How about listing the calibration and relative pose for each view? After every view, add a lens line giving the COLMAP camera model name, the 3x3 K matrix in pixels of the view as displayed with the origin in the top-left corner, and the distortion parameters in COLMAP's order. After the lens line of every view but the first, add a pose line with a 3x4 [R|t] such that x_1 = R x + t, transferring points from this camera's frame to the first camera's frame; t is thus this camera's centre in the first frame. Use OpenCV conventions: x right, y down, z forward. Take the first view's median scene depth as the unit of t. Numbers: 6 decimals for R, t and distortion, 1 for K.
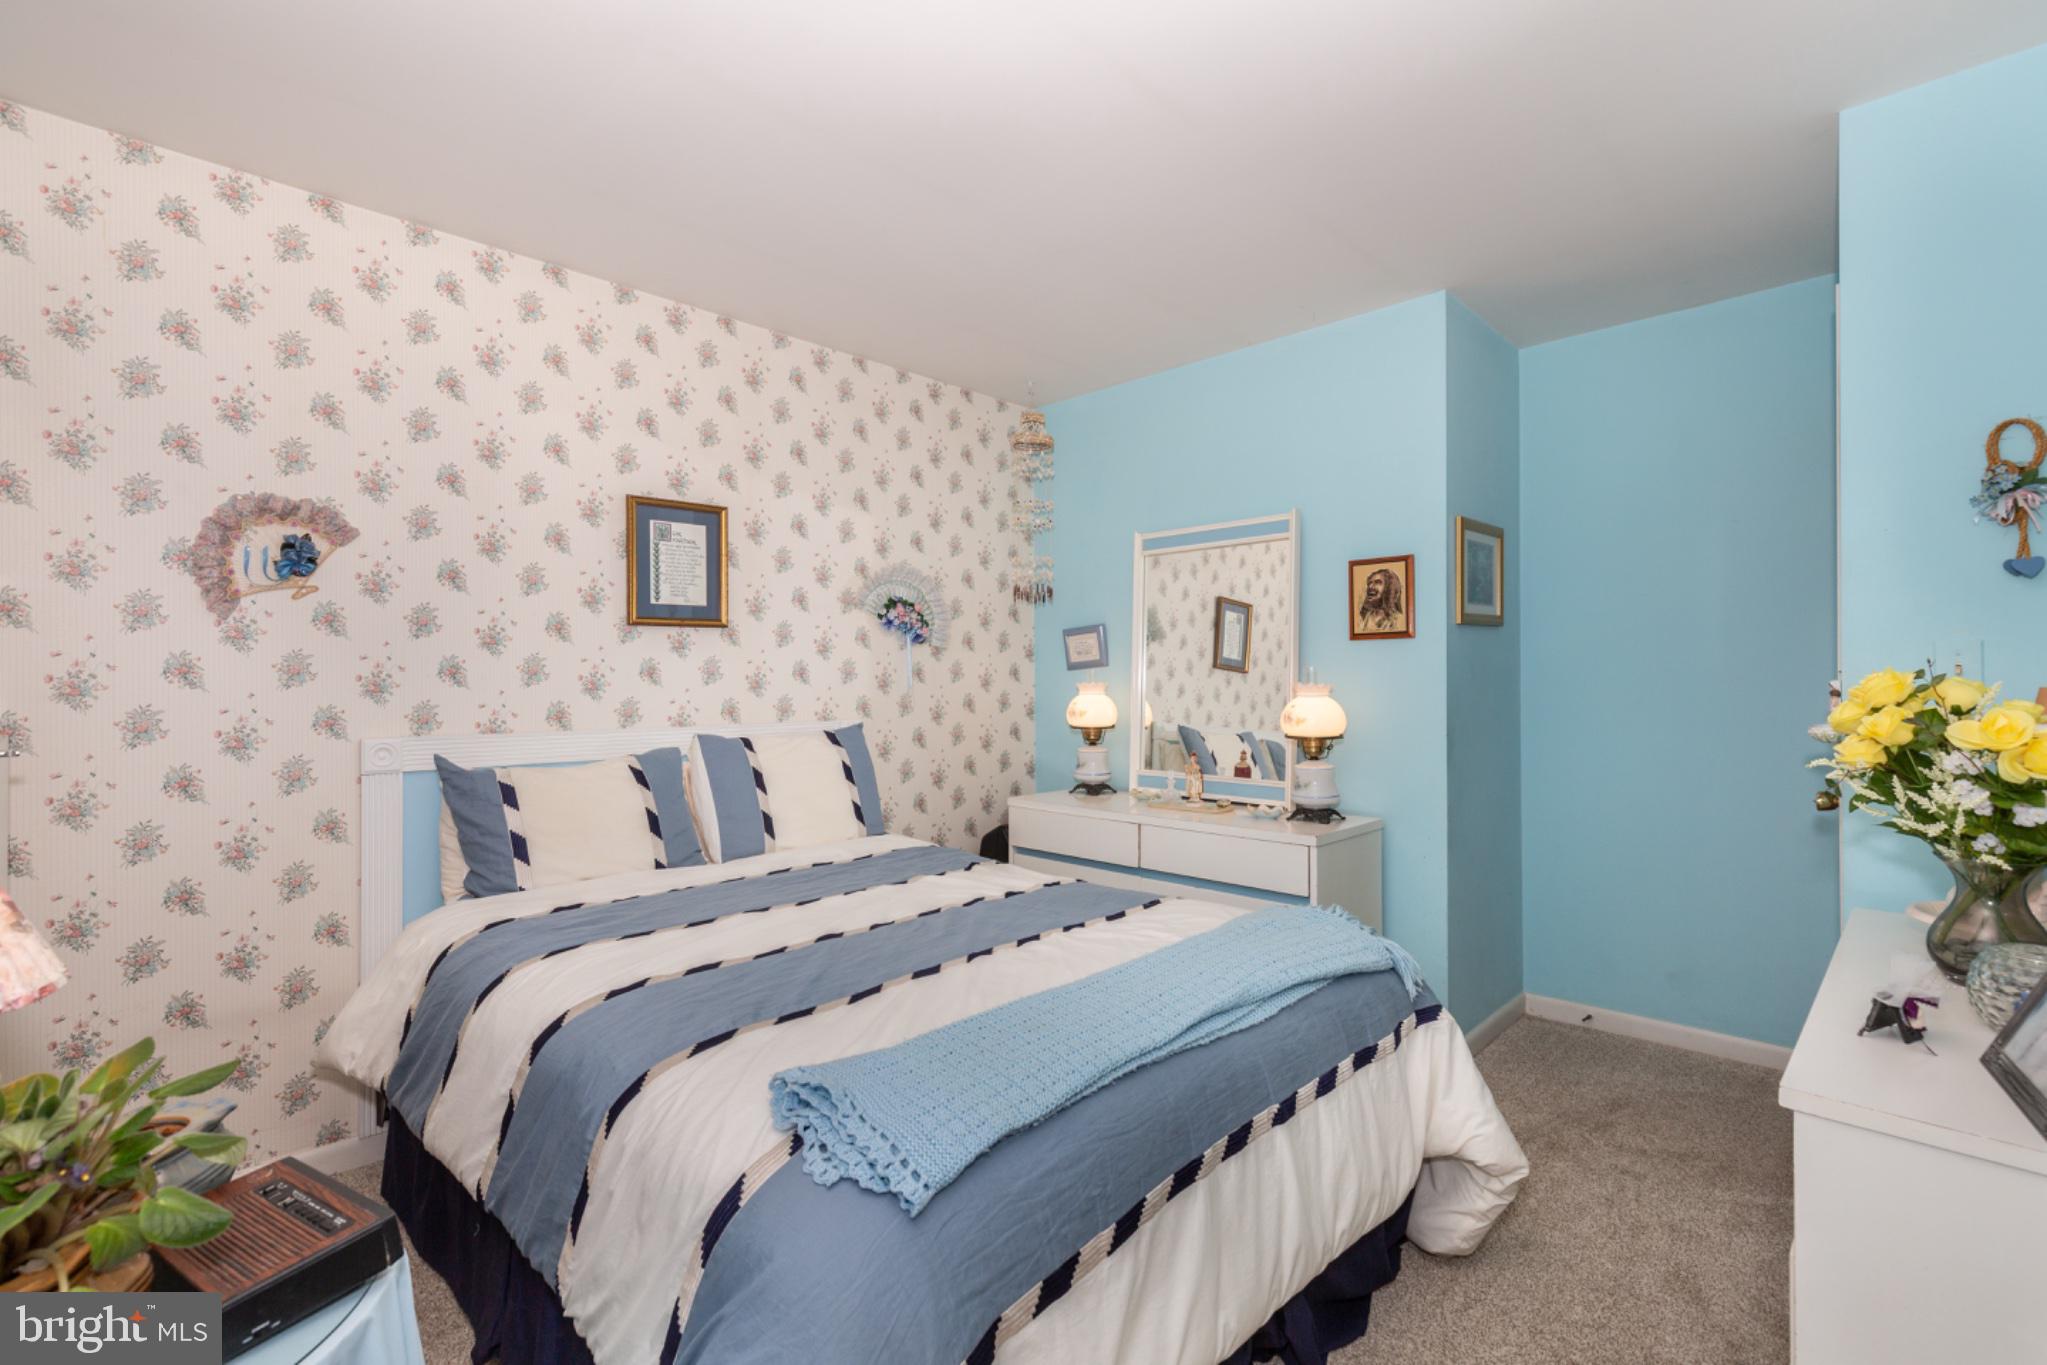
lens RADIAL K [[944.1, 0, 1009.3], [0, 944.1, 682.8], [0, 0, 1]] dist [0.007564, -0.002549]
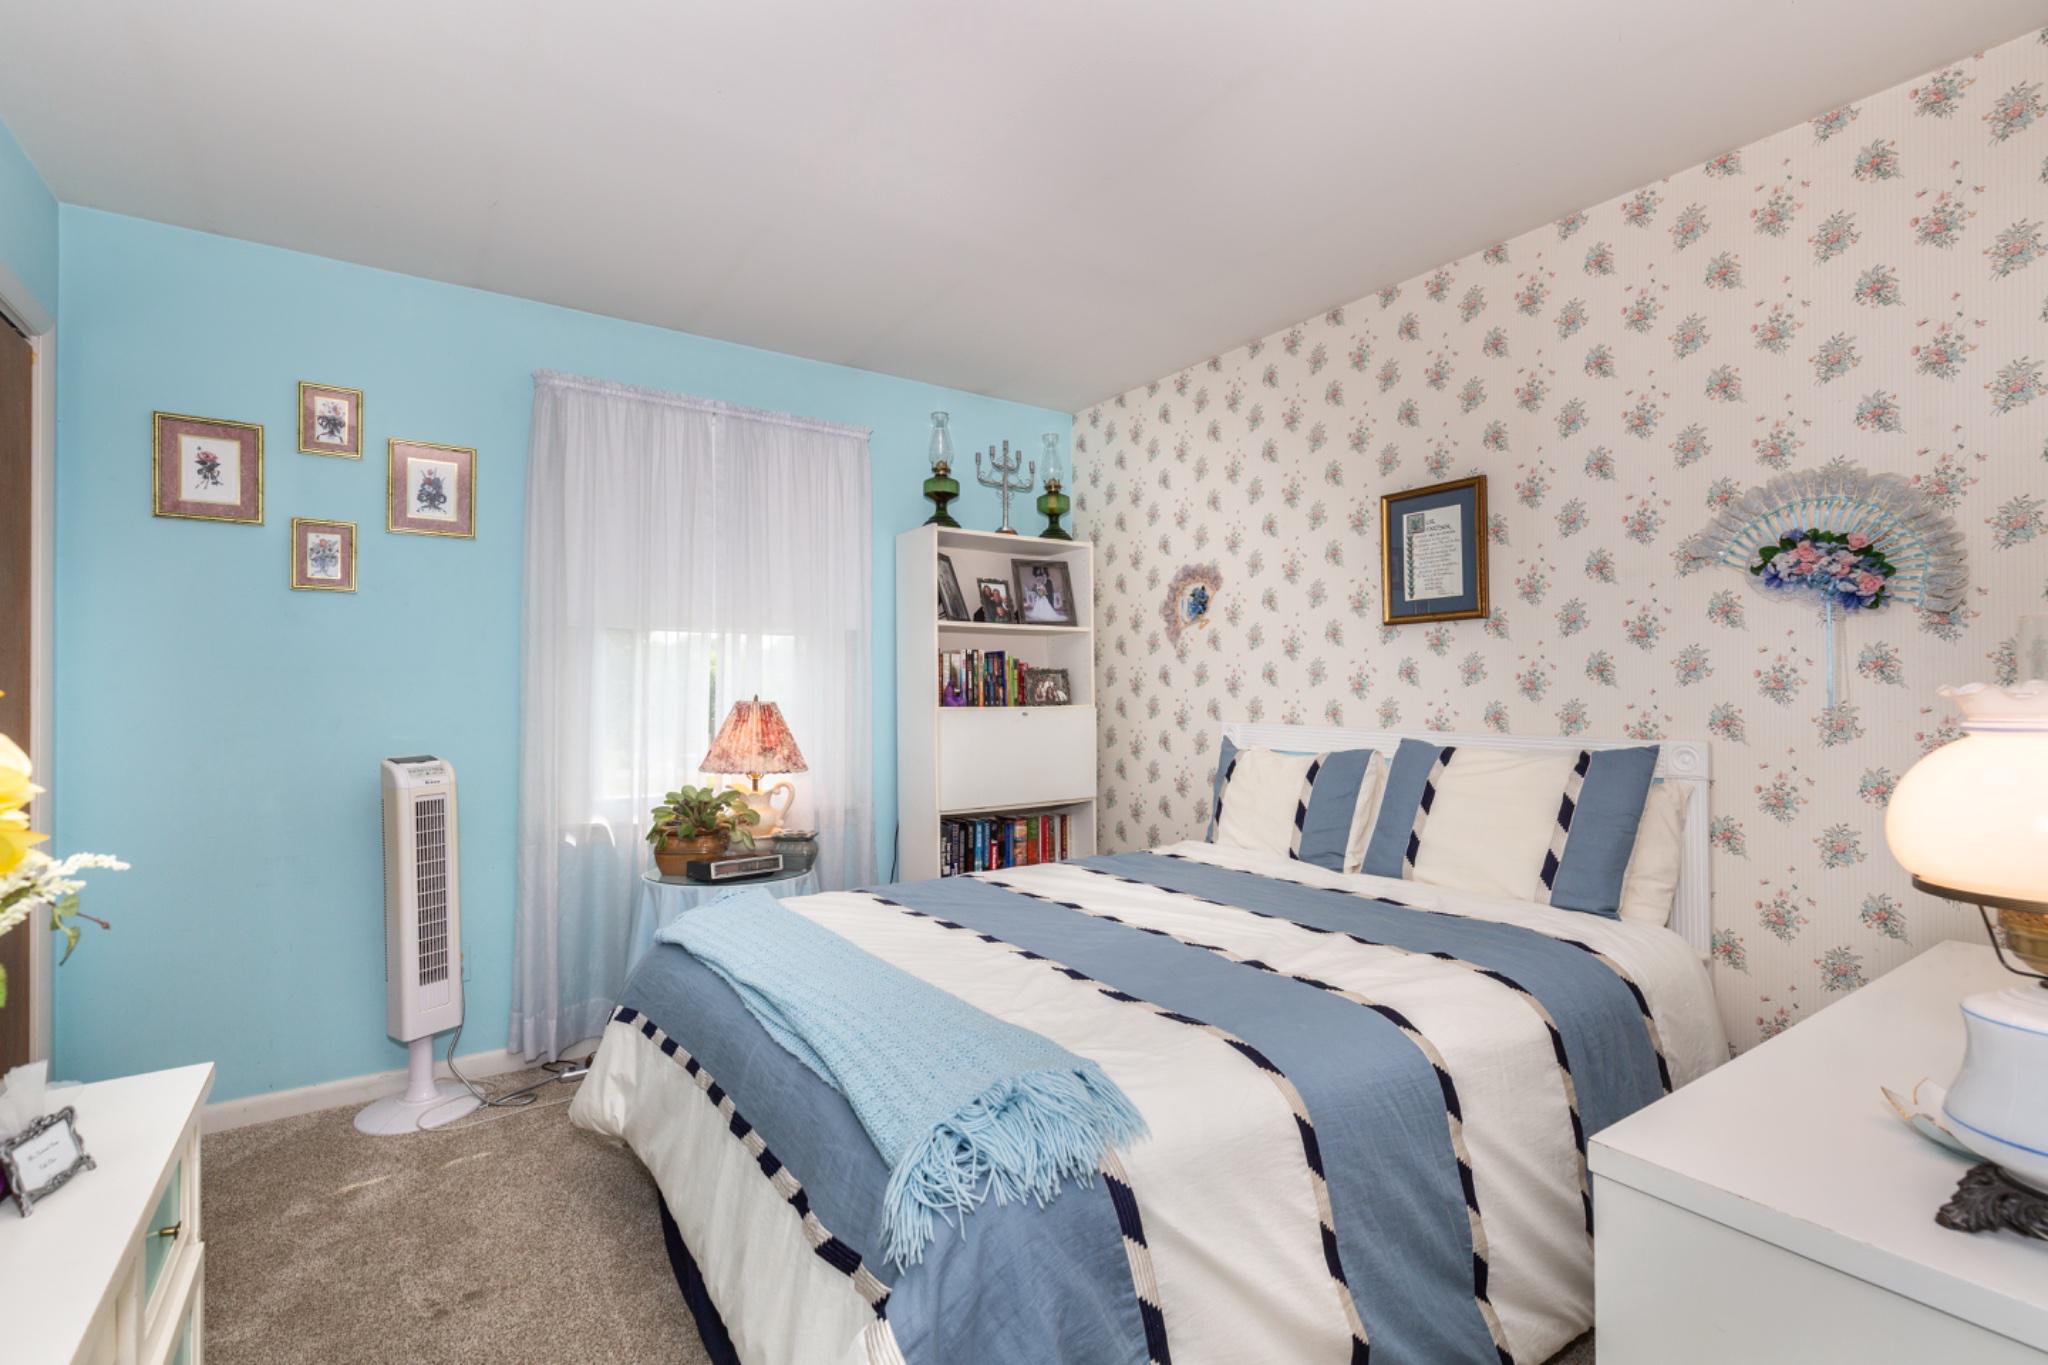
lens RADIAL K [[944.6, 0, 1011.1], [0, 944.6, 678.5], [0, 0, 1]] dist [0.007564, -0.002549]
pose [[-0.209992, -0.002677, -0.977699, 0.647335], [0.002025, 0.999993, -0.003173, -0.002446], [0.977701, -0.002646, -0.209985, 0.805880]]
